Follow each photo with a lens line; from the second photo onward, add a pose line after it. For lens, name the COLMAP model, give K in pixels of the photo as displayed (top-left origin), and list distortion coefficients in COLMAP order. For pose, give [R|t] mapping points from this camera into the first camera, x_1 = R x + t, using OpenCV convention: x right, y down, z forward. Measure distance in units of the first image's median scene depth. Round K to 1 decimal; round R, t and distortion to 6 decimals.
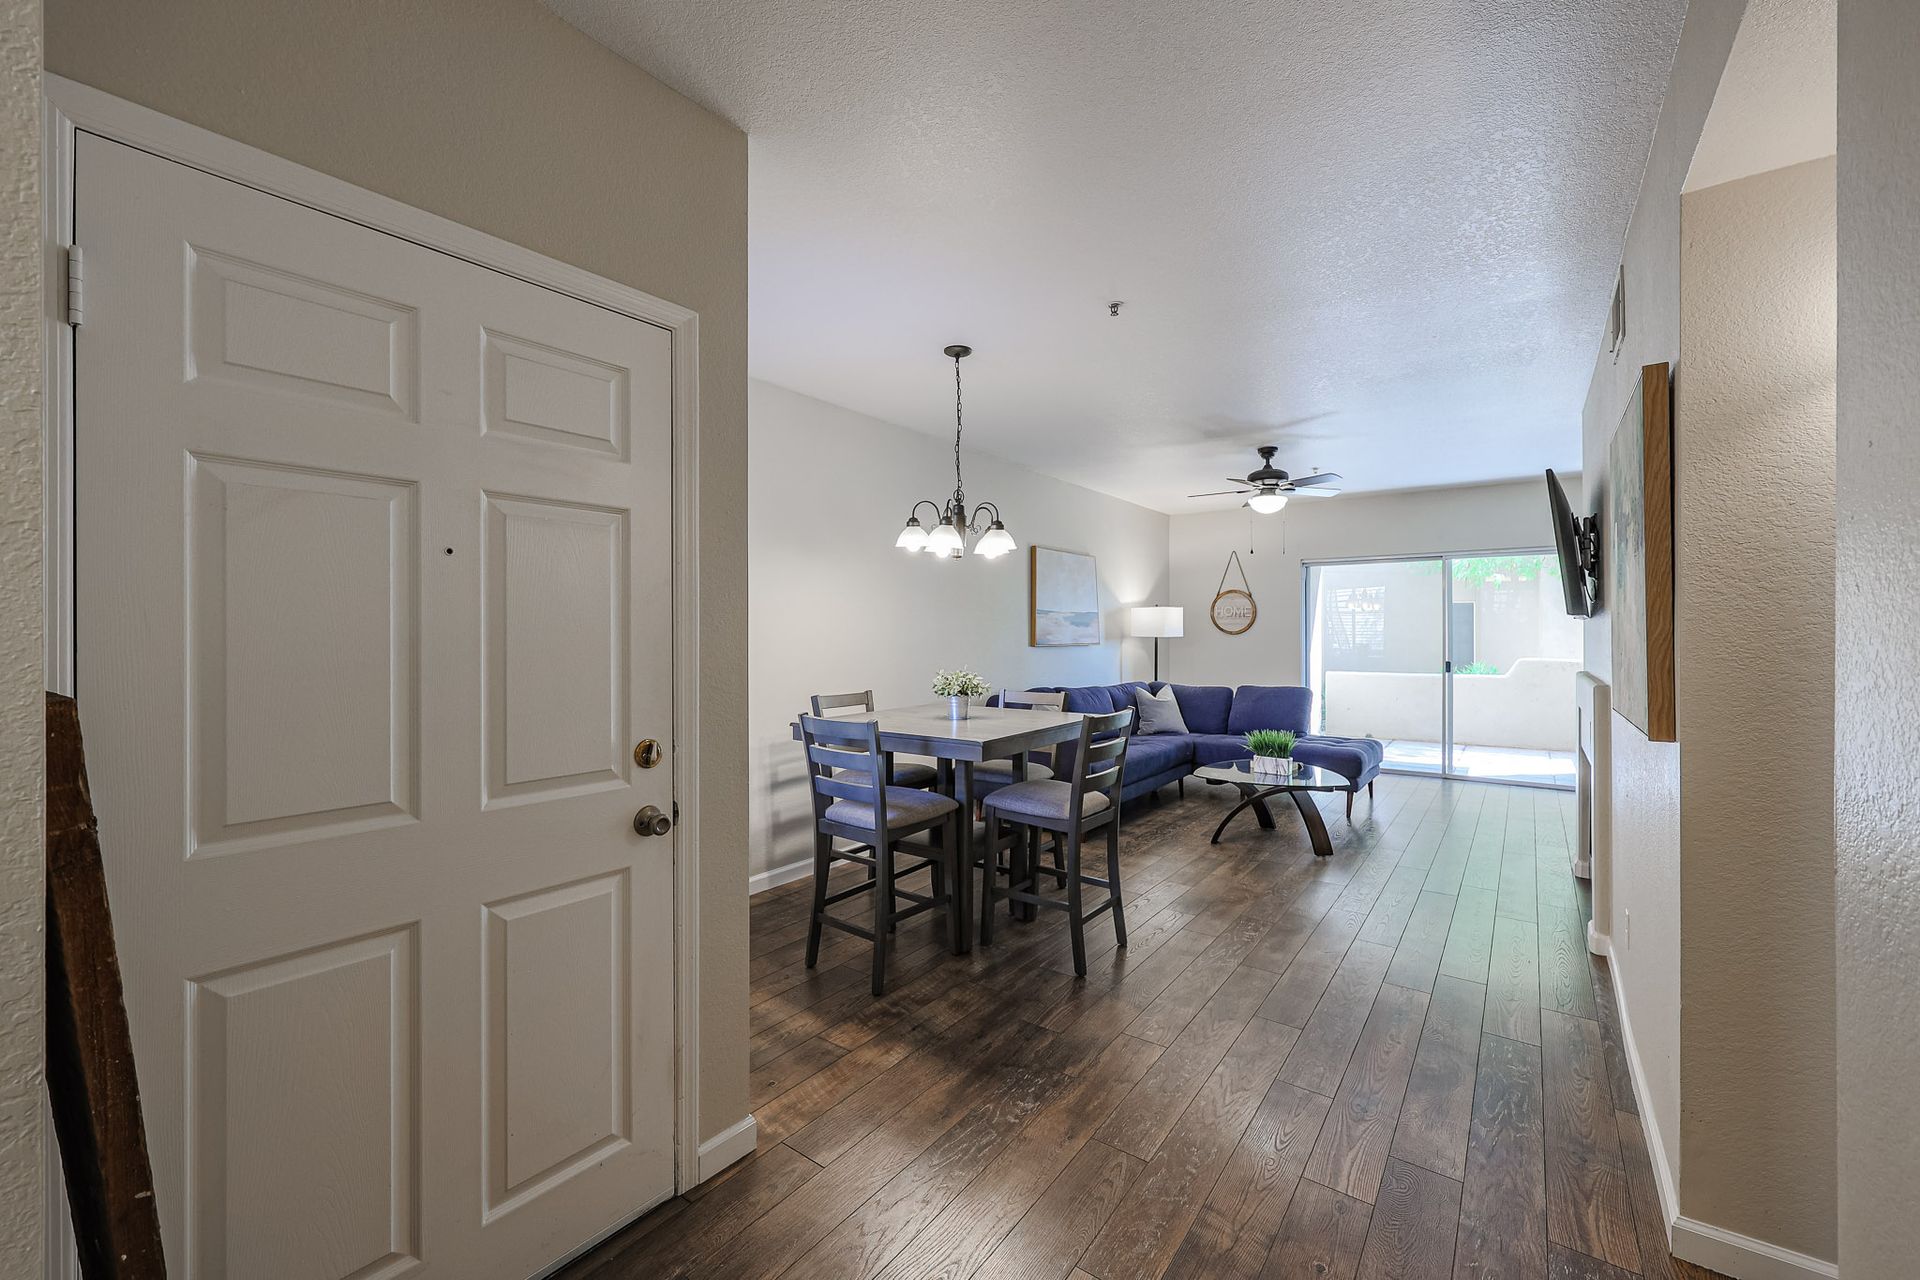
lens RADIAL K [[786.5, 0, 956.2], [0, 786.5, 632.3], [0, 0, 1]] dist [-0.005264, -0.000221]
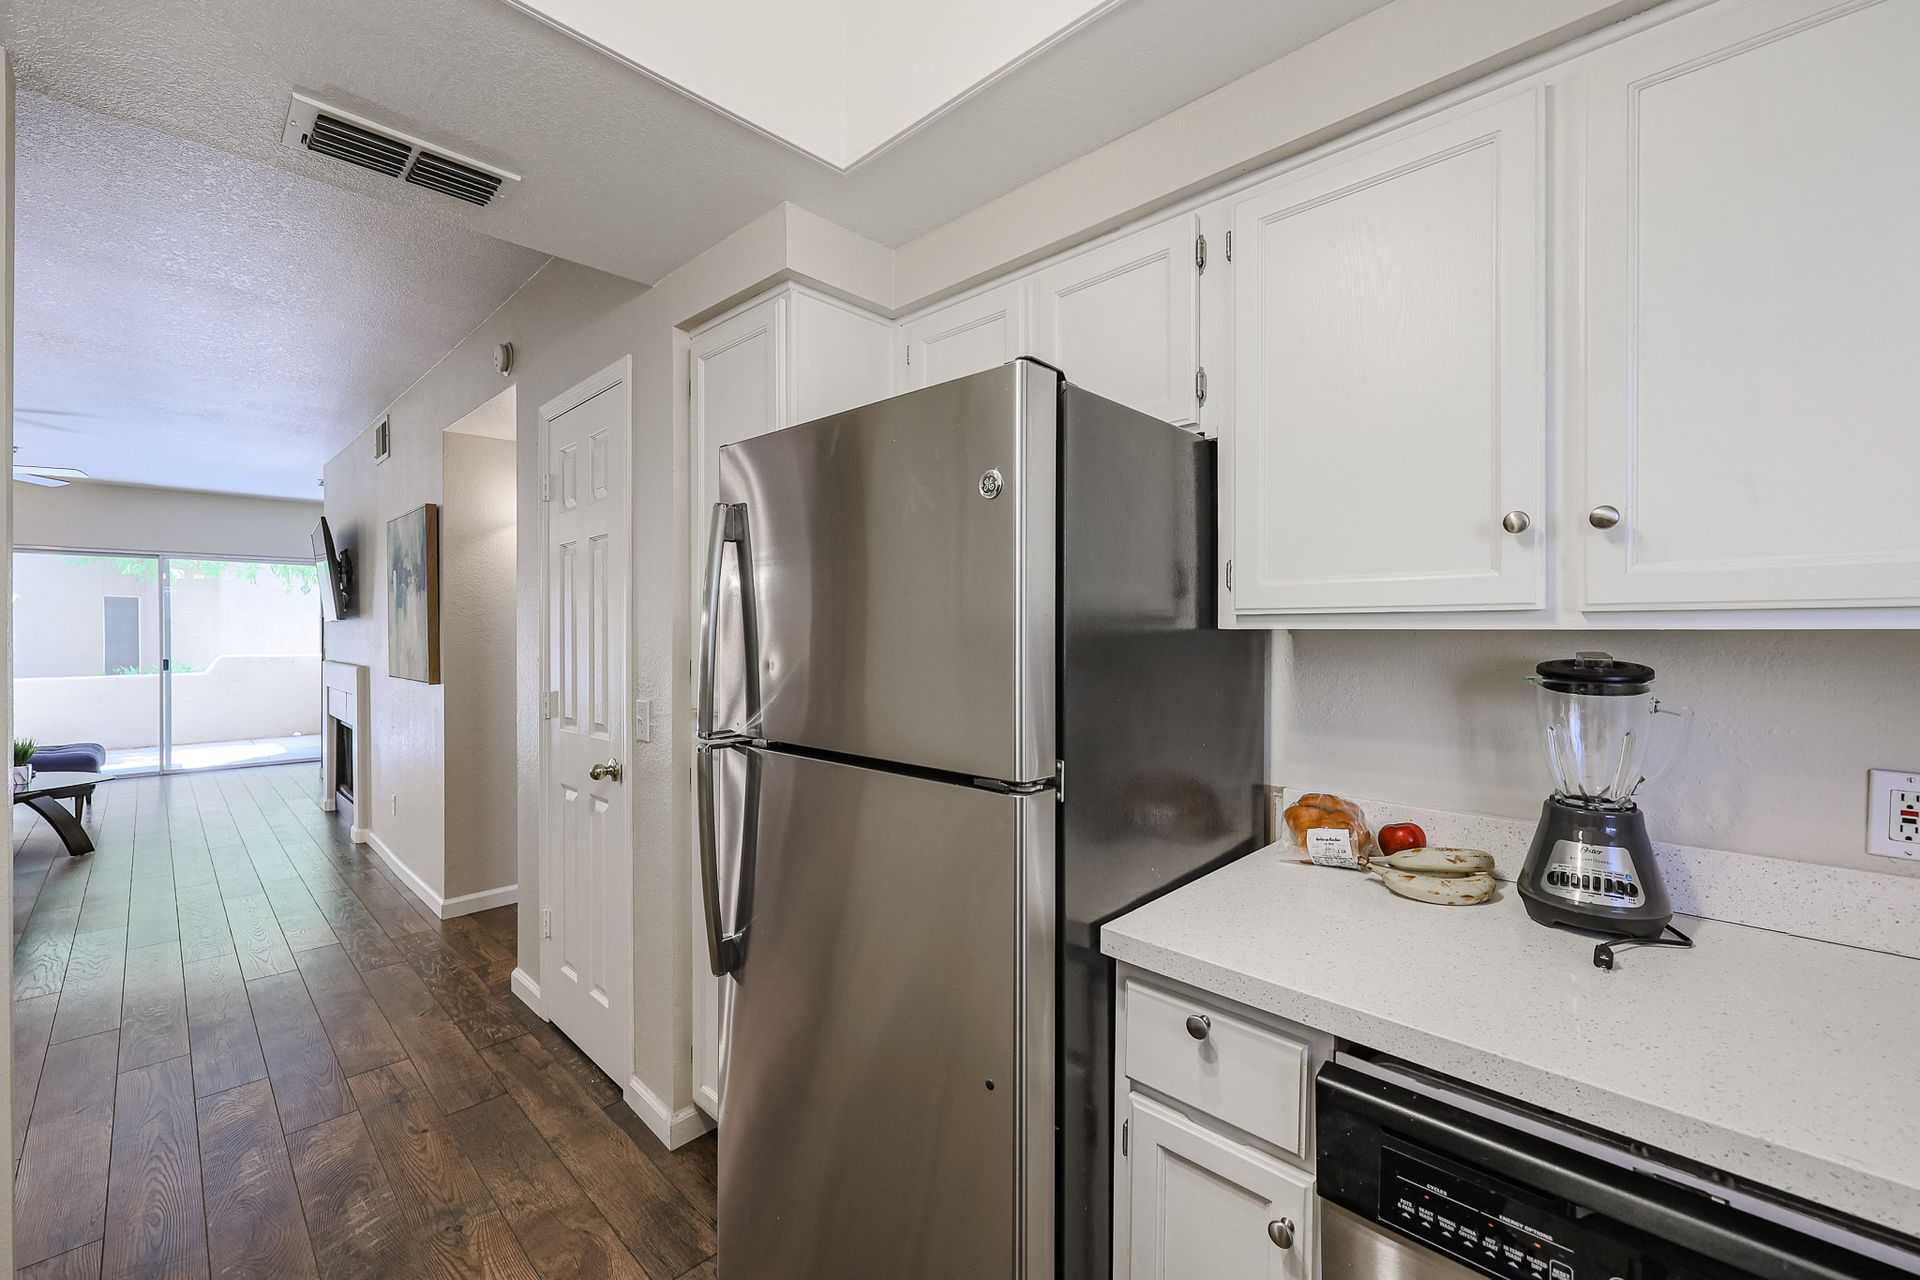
lens RADIAL K [[786.5, 0, 962.0], [0, 786.5, 637.6], [0, 0, 1]] dist [-0.005264, -0.000221]
pose [[0.134753, -0.007279, 0.990852, -0.245202], [-0.000271, 0.999973, 0.007383, -0.000327], [-0.990879, -0.001263, 0.134748, -0.168538]]
